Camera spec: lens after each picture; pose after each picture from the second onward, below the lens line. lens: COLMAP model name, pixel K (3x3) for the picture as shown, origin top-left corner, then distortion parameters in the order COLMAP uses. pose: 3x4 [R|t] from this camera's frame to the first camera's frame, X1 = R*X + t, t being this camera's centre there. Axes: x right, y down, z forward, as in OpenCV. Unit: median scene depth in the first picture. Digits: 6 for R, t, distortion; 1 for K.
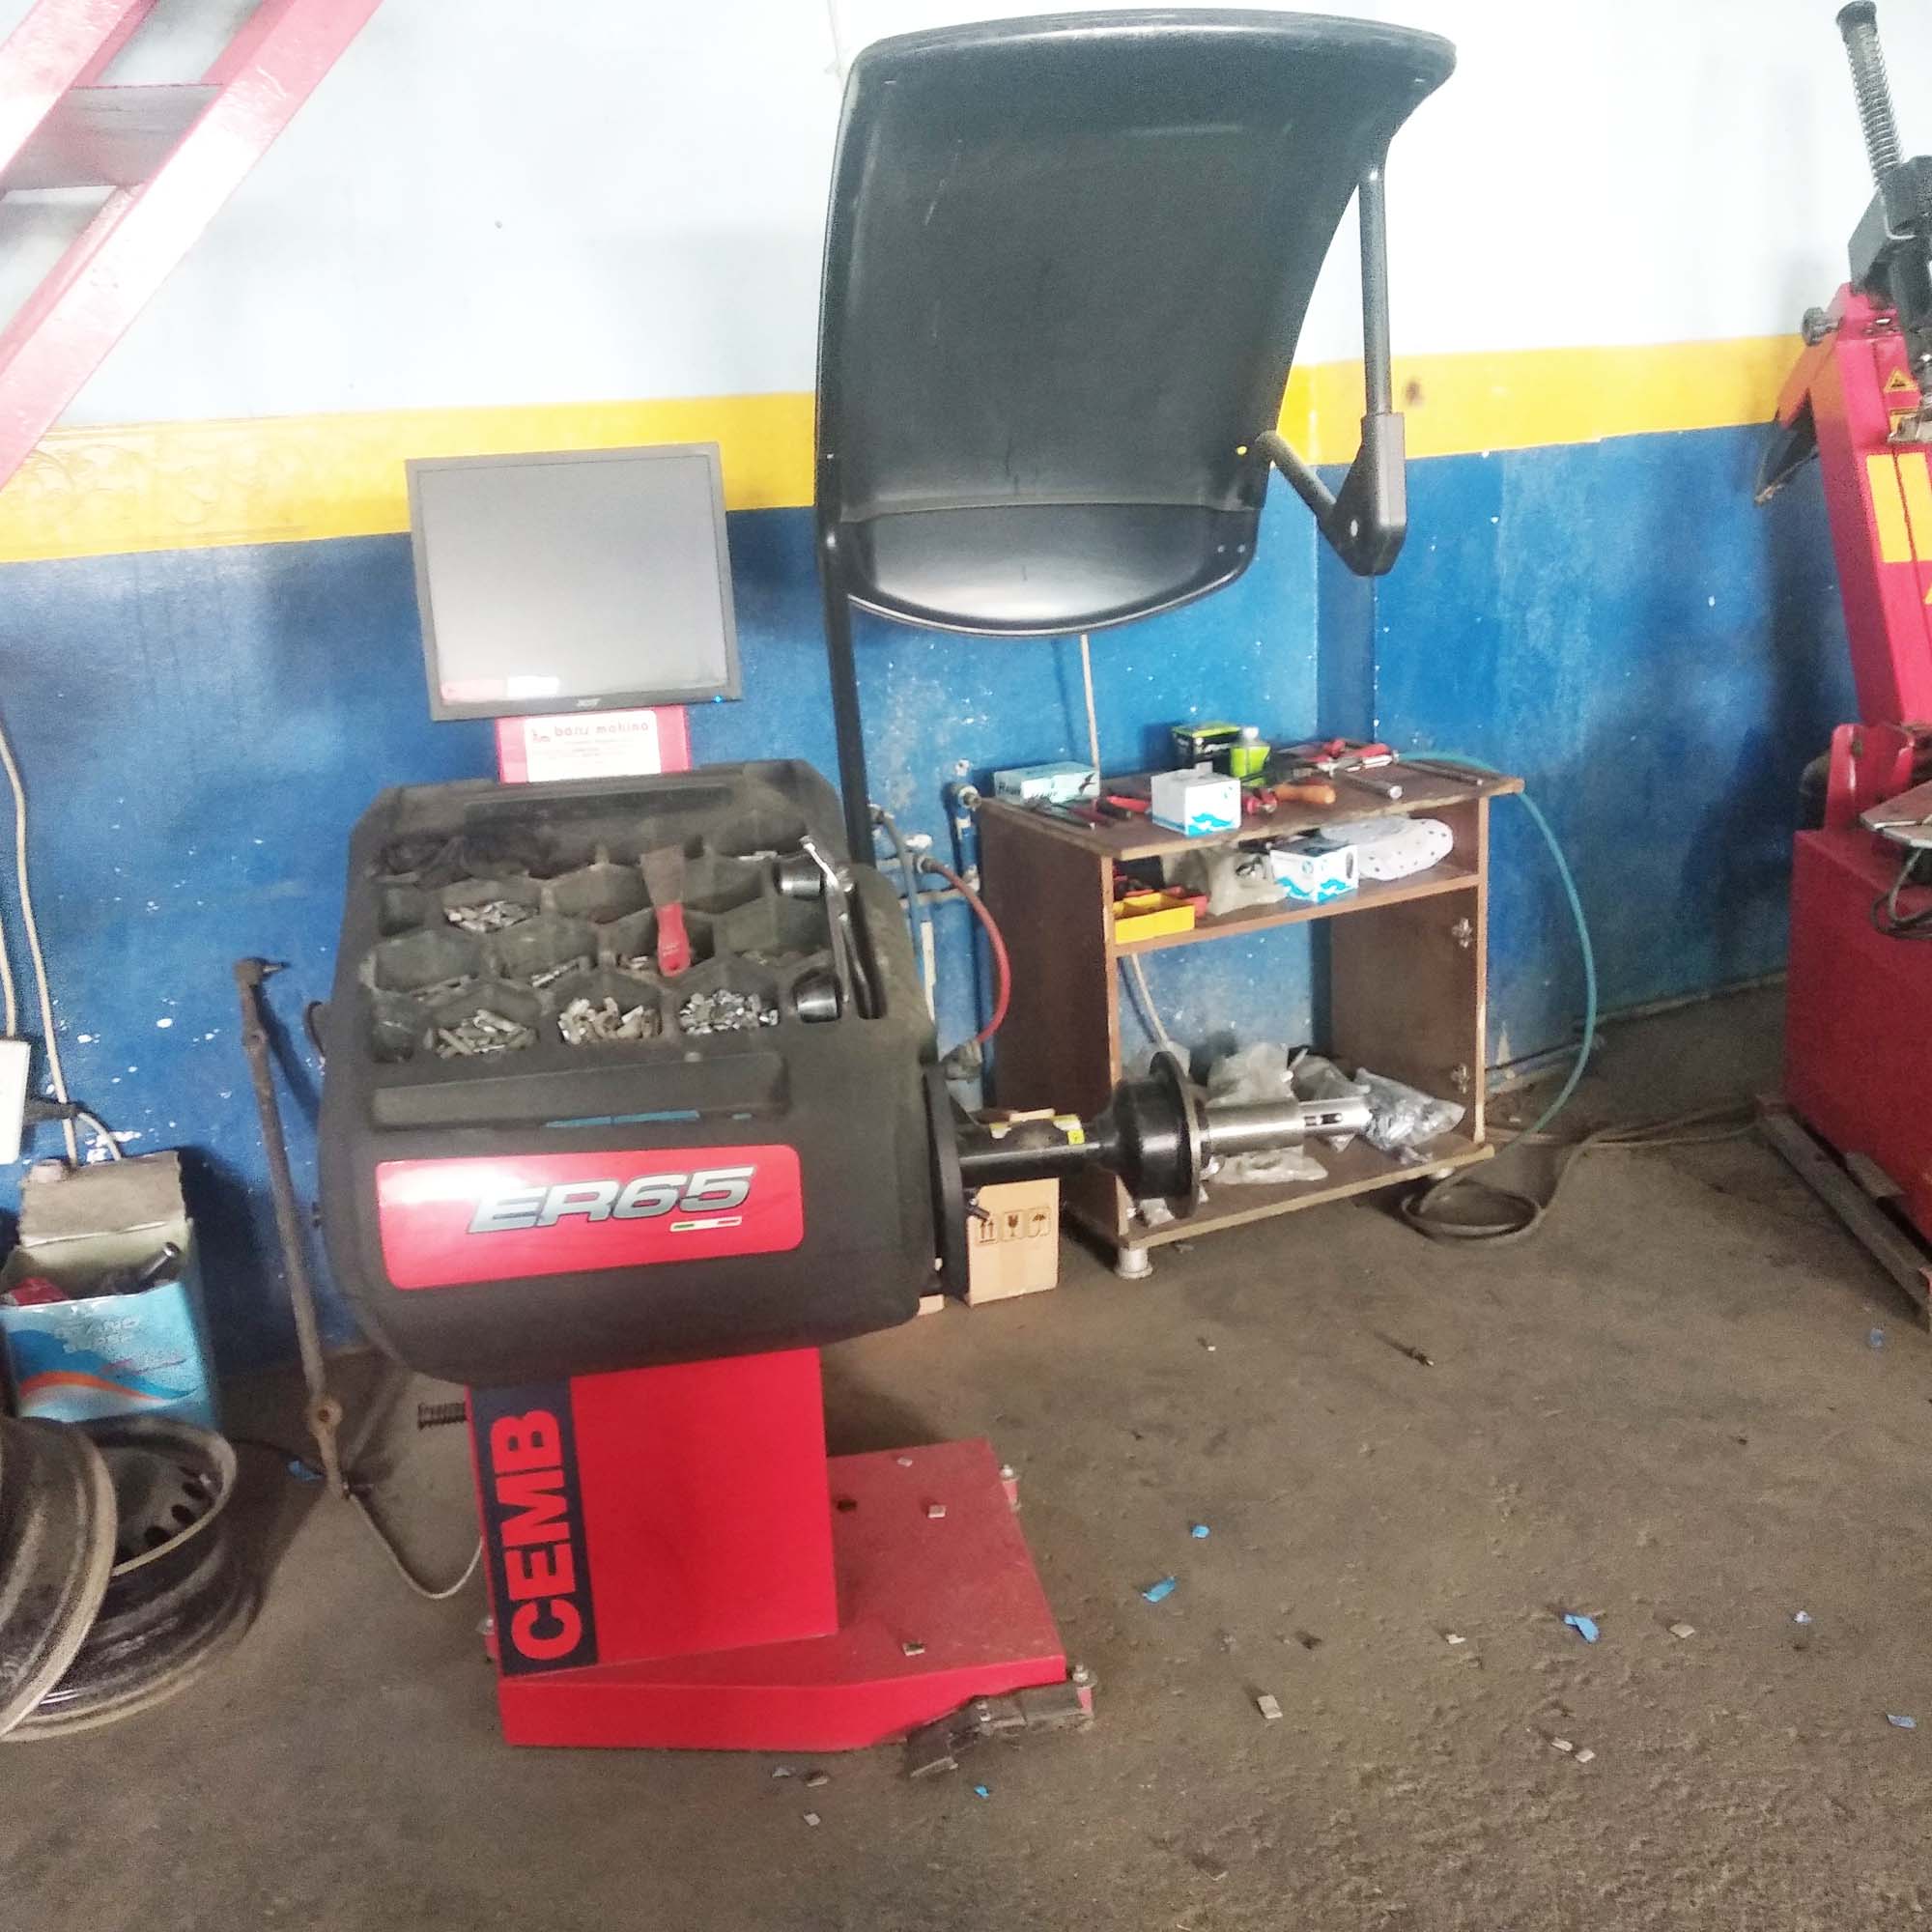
lens RADIAL K [[2029.5, 0, 948.5], [0, 2029.5, 930.1], [0, 0, 1]] dist [0.022201, 0.000000]
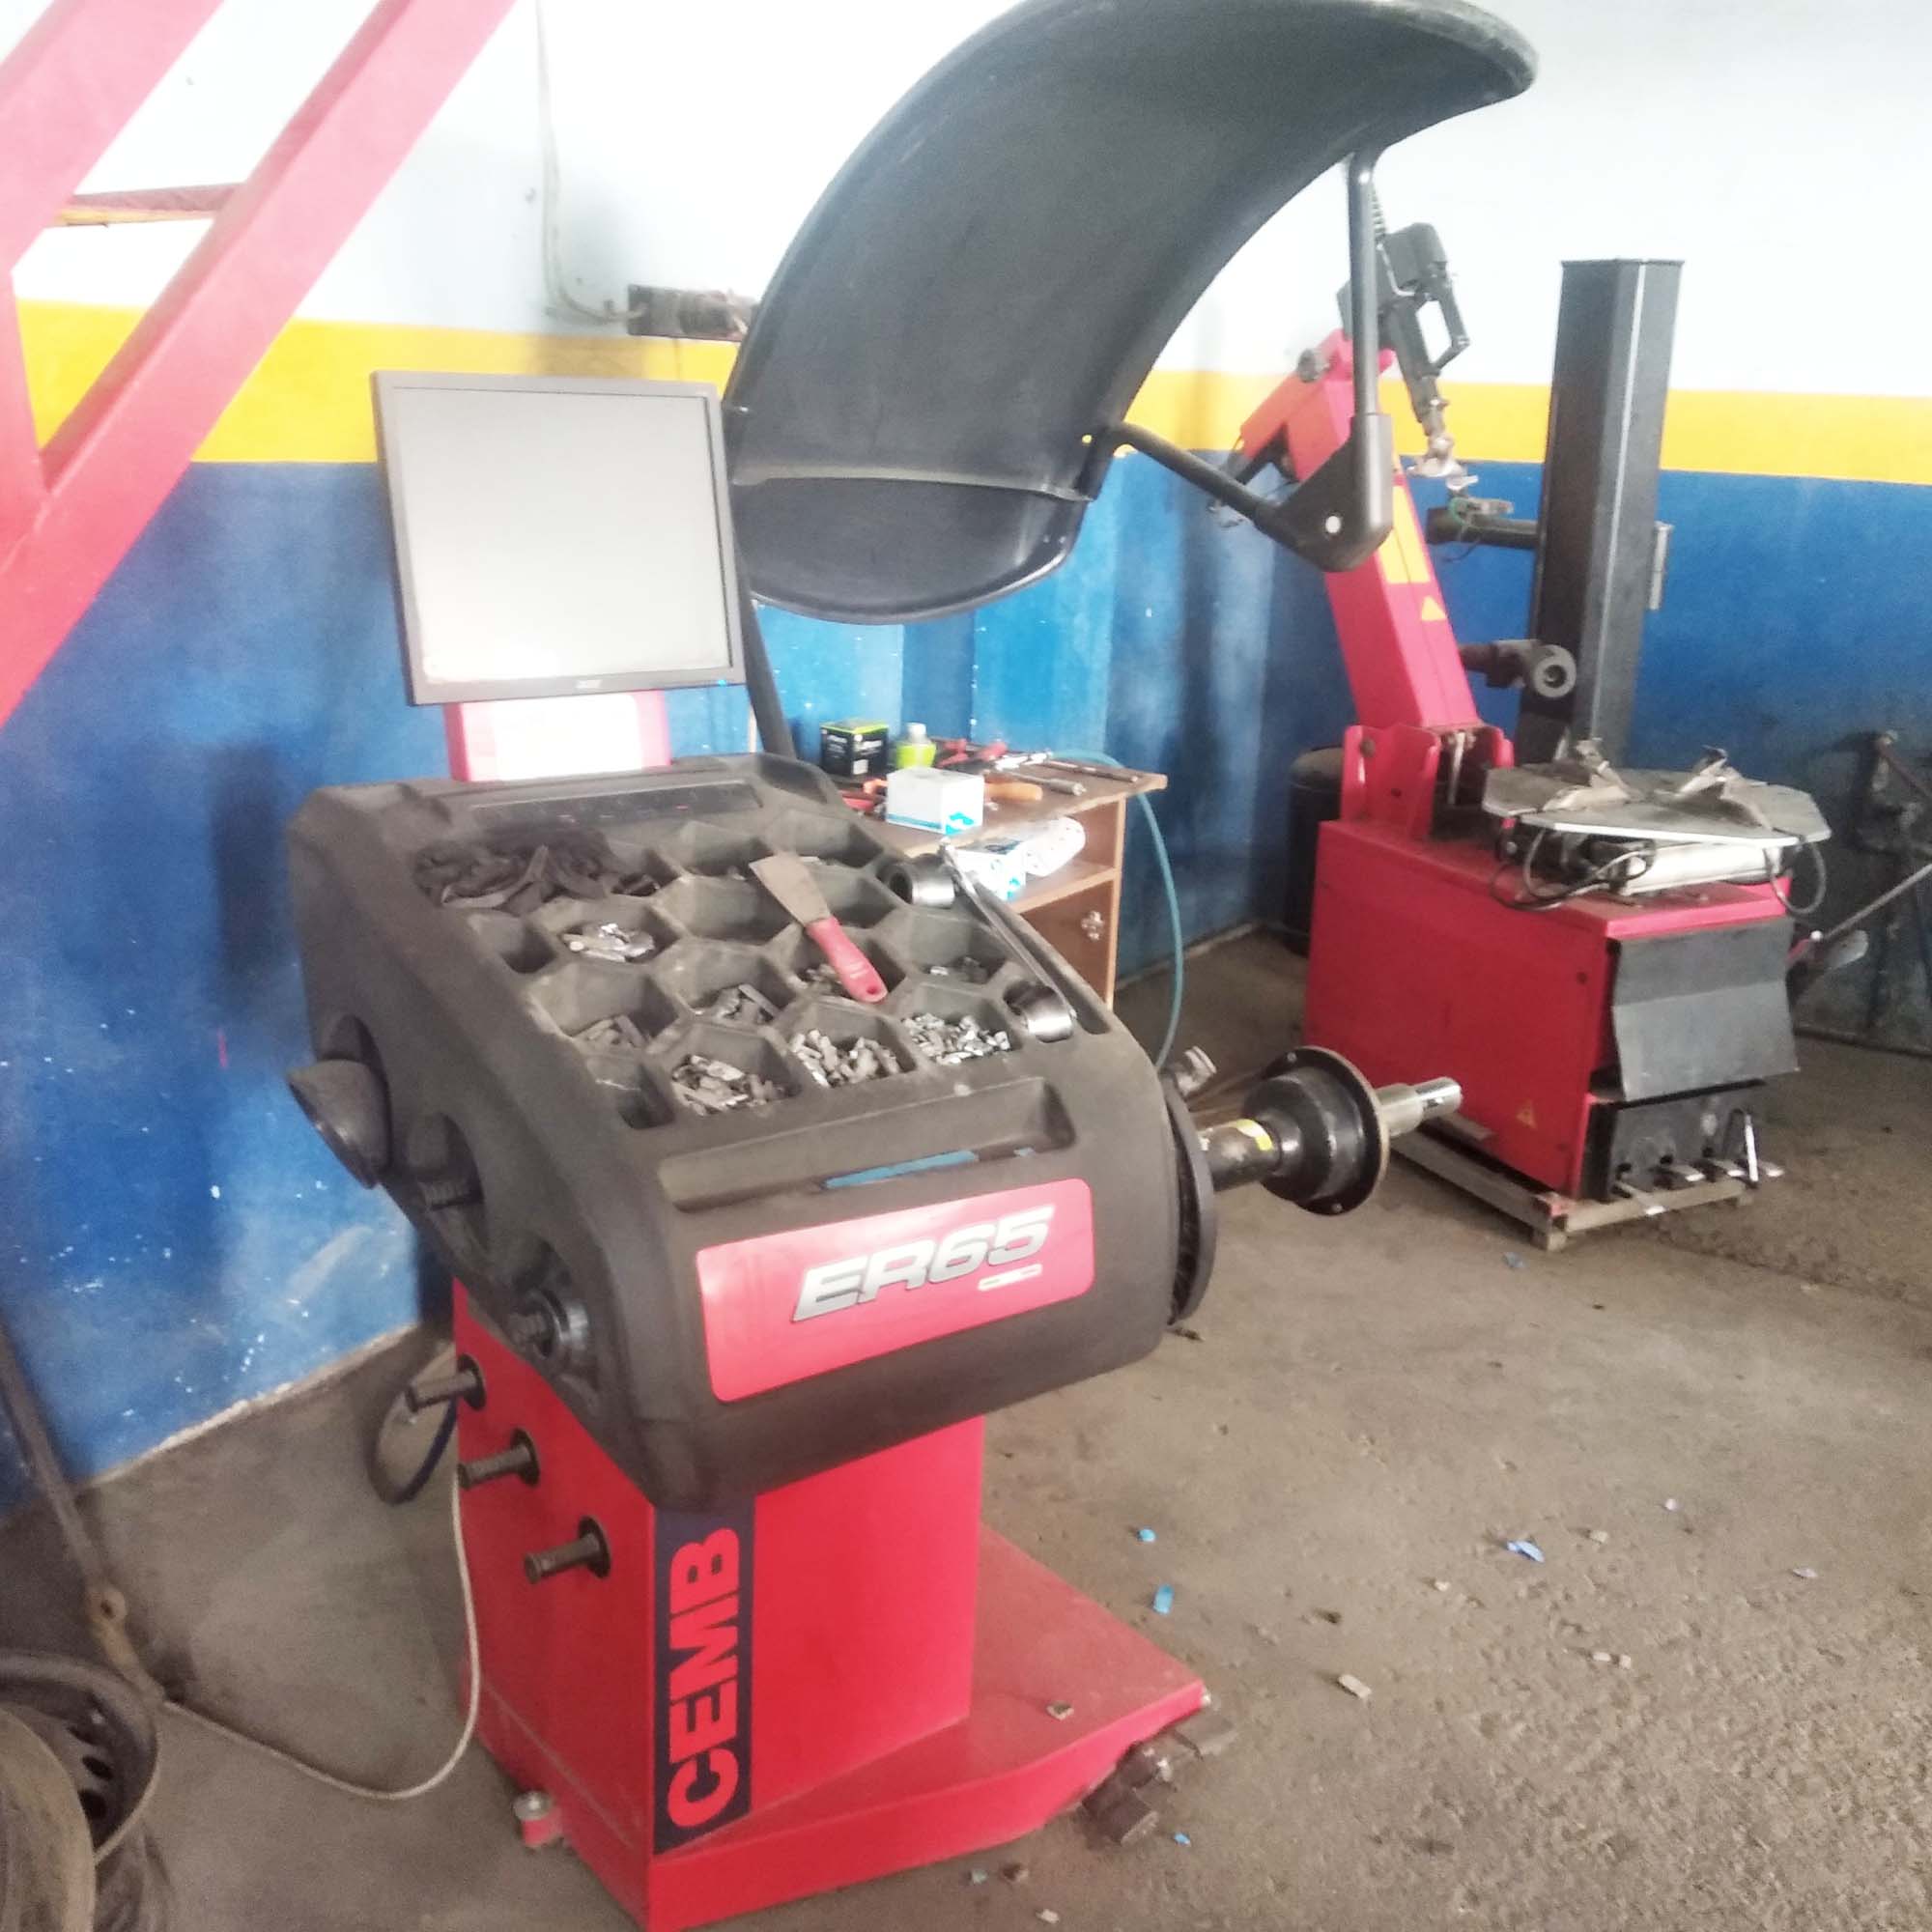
lens RADIAL K [[2029.5, 0, 958.0], [0, 2029.5, 965.2], [0, 0, 1]] dist [0.022201, 0.000000]
pose [[0.868664, -0.051624, 0.492705, -0.468992], [0.044881, 0.998667, 0.025510, -0.011557], [-0.493365, -0.000047, 0.869823, 0.202743]]
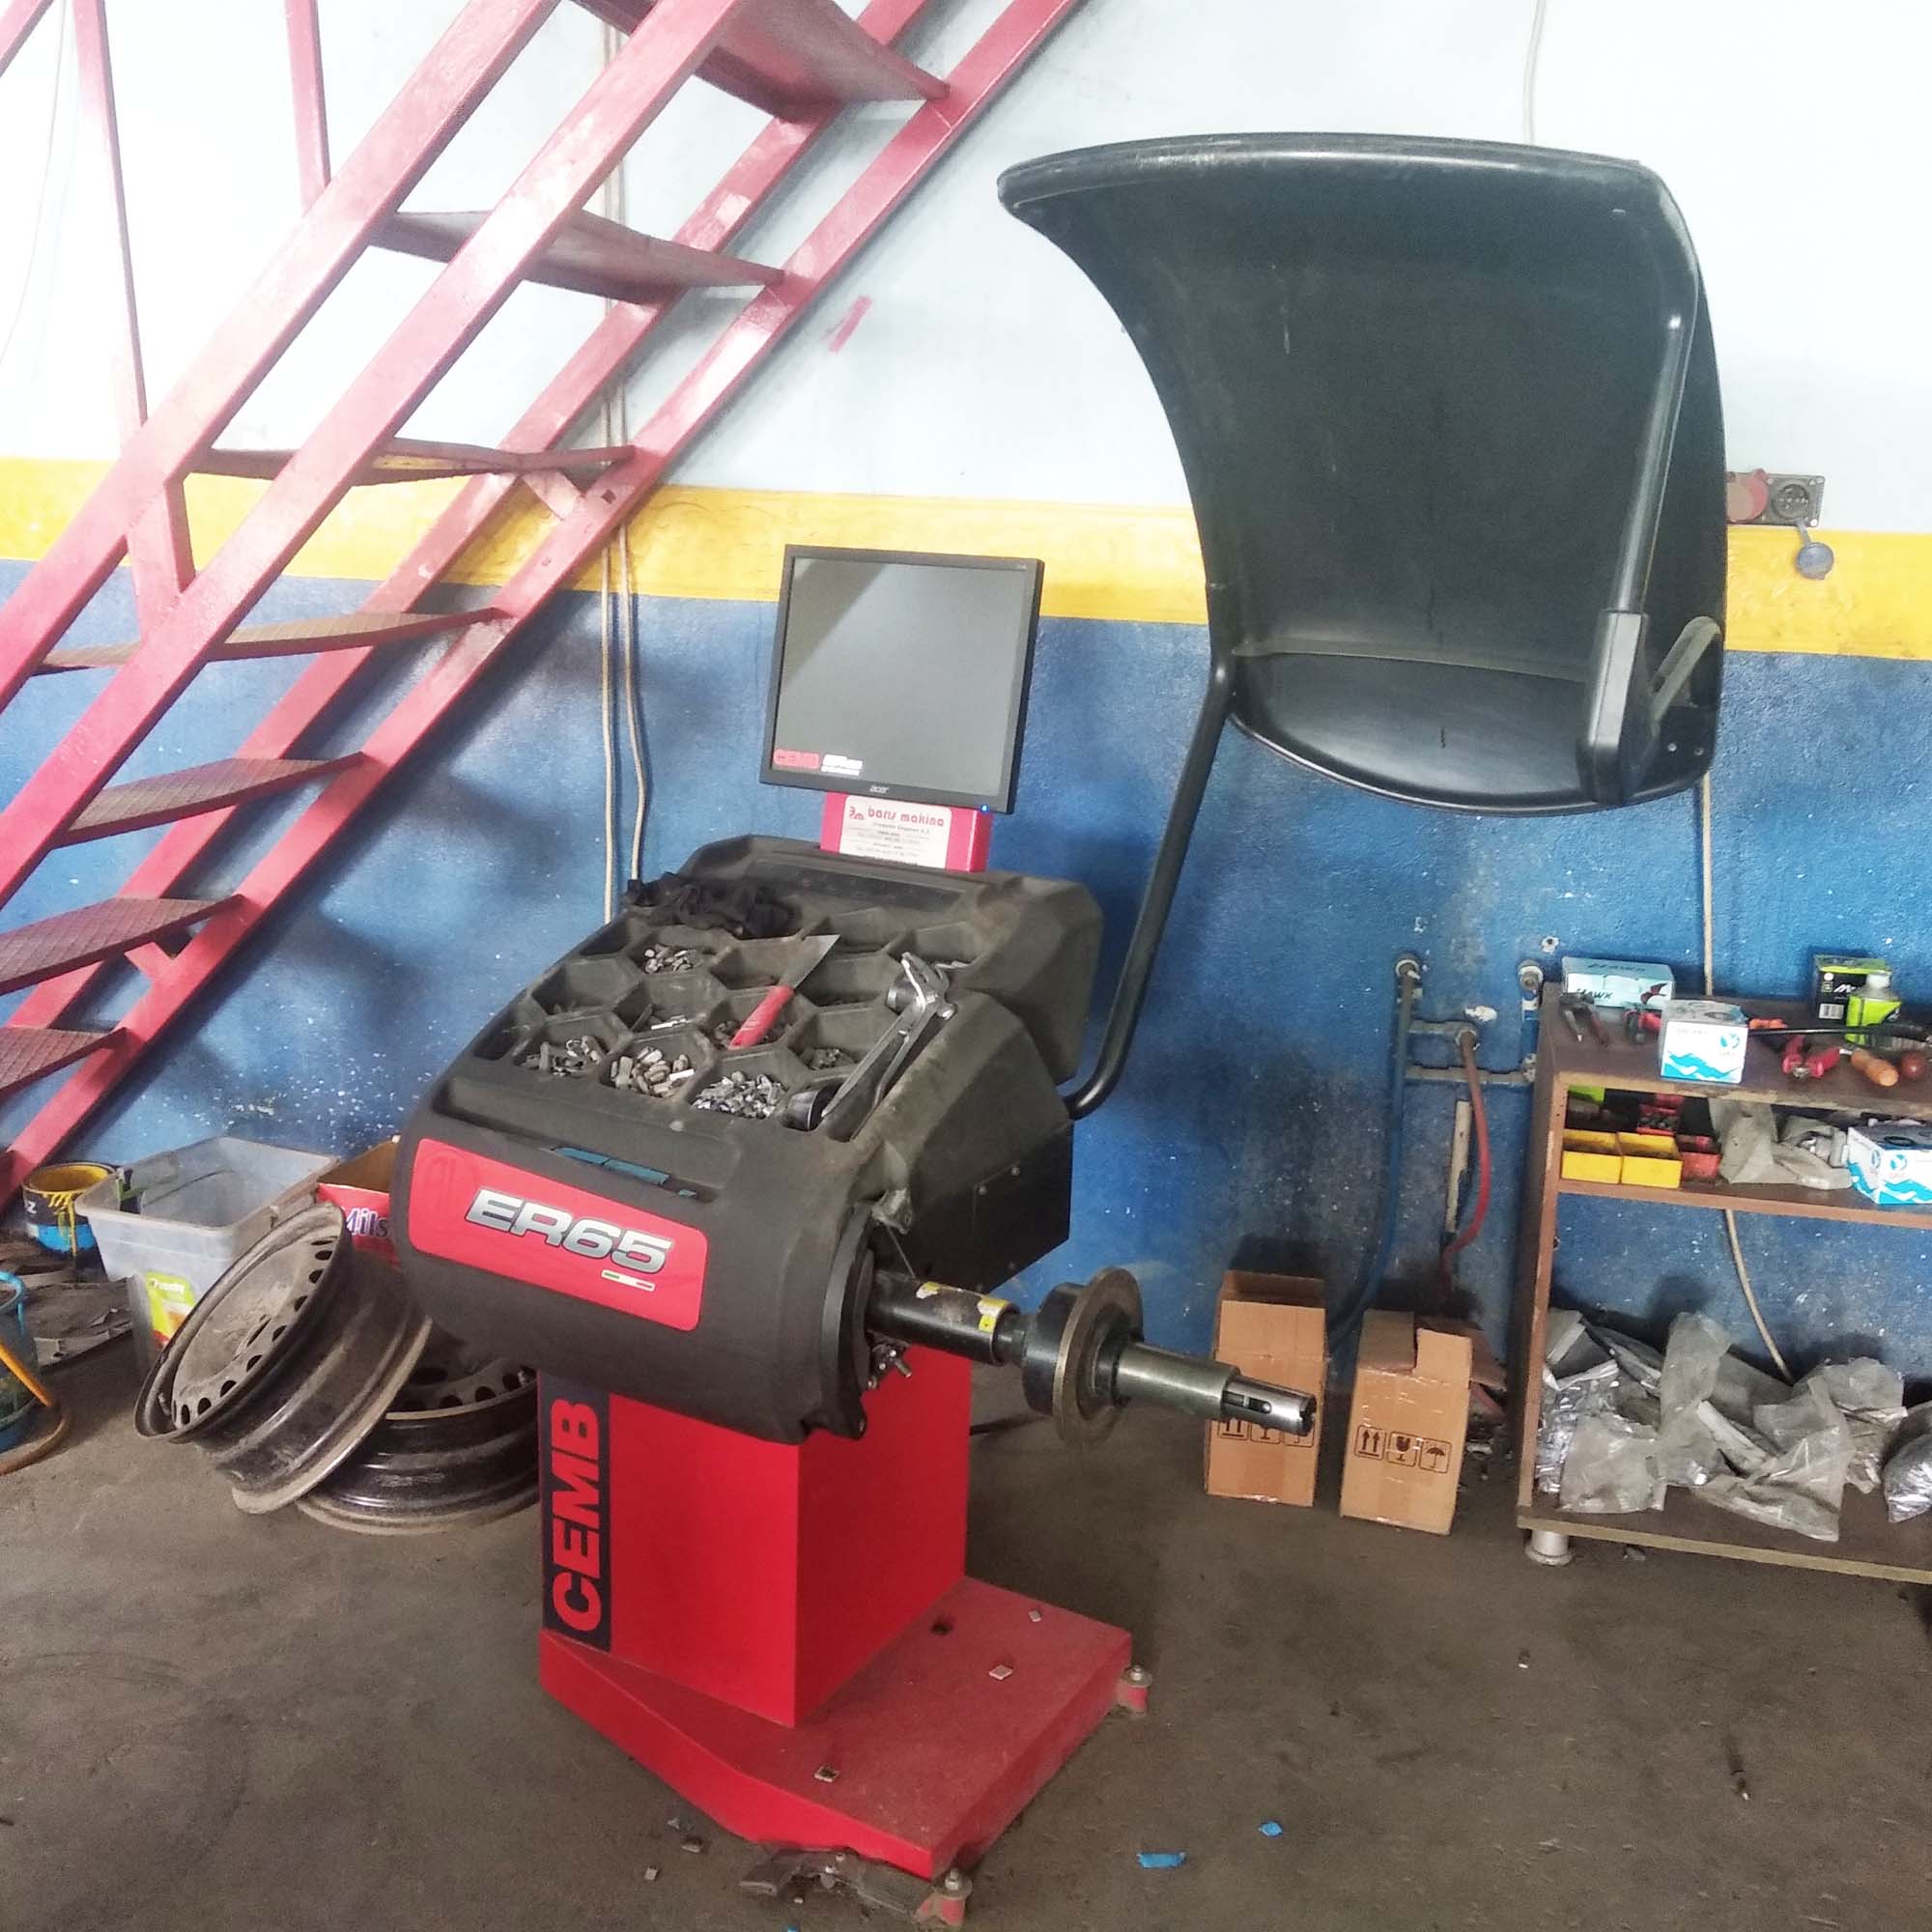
lens RADIAL K [[2029.5, 0, 973.6], [0, 2029.5, 965.8], [0, 0, 1]] dist [0.022201, 0.000000]
pose [[0.773898, 0.224214, -0.592292, 0.507207], [-0.232299, 0.970545, 0.063878, -0.103064], [0.589168, 0.088154, 0.803188, 0.198126]]
